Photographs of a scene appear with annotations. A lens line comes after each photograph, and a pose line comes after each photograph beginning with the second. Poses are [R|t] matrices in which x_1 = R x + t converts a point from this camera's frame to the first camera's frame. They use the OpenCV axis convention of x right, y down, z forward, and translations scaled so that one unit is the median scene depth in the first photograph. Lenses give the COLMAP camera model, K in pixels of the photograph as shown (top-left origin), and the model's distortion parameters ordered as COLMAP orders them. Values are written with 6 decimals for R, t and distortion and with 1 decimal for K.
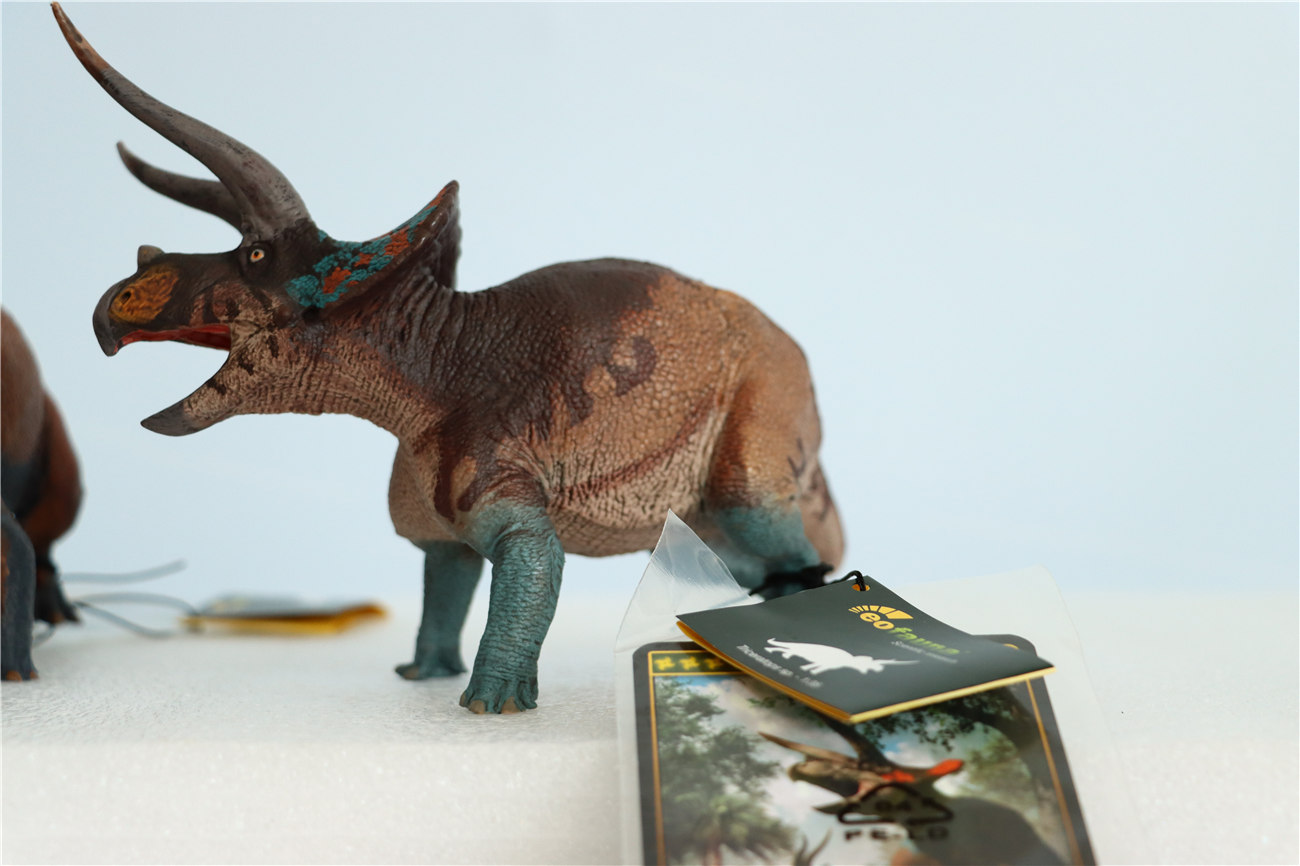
lens RADIAL K [[2326.3, 0, 650.4], [0, 2326.3, 433.3], [0, 0, 1]] dist [-0.000983, 0.000000]
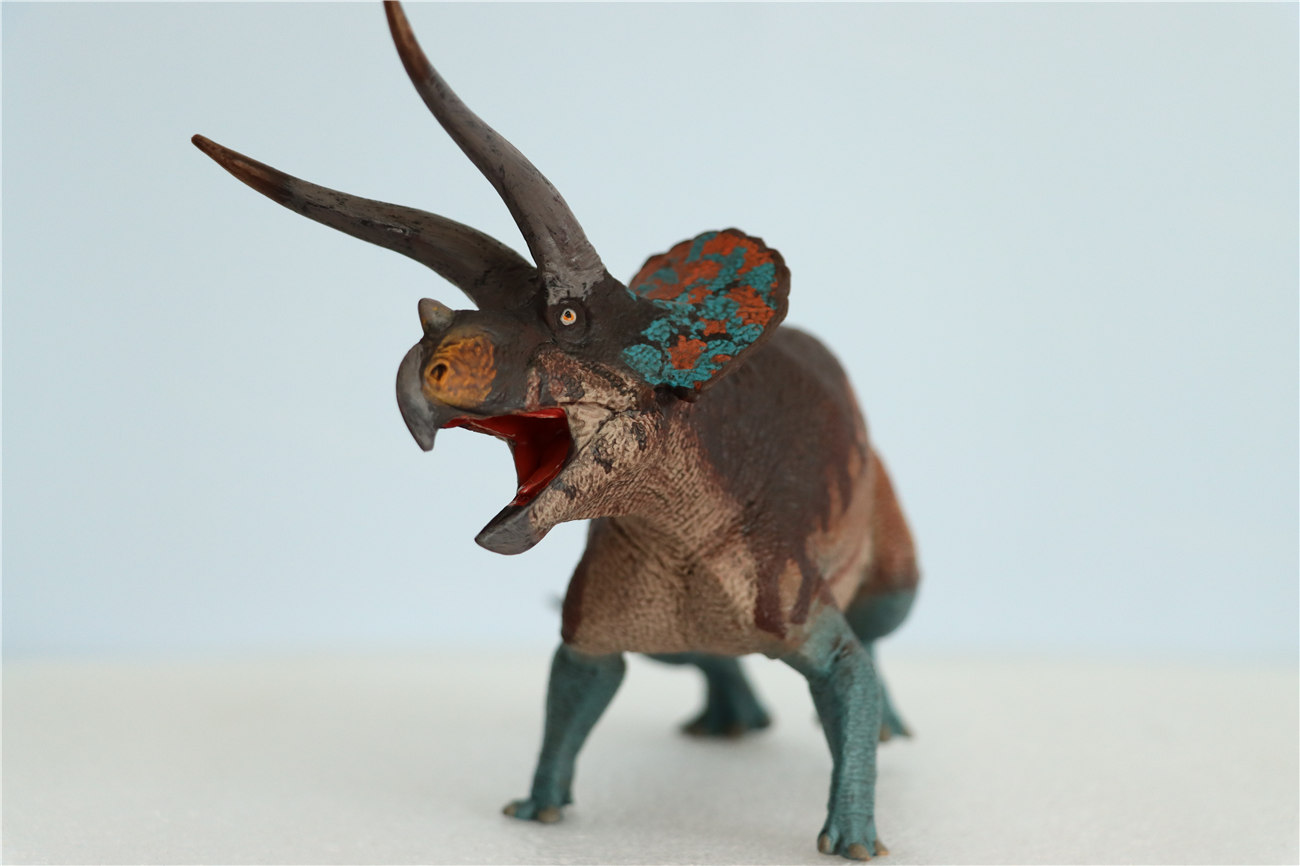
lens RADIAL K [[2326.3, 0, 656.7], [0, 2326.3, 441.5], [0, 0, 1]] dist [-0.000983, 0.000000]
pose [[0.725842, -0.026016, 0.687369, -0.694413], [-0.002756, 0.999167, 0.040726, -0.067137], [-0.687856, -0.031455, 0.725165, 0.415044]]
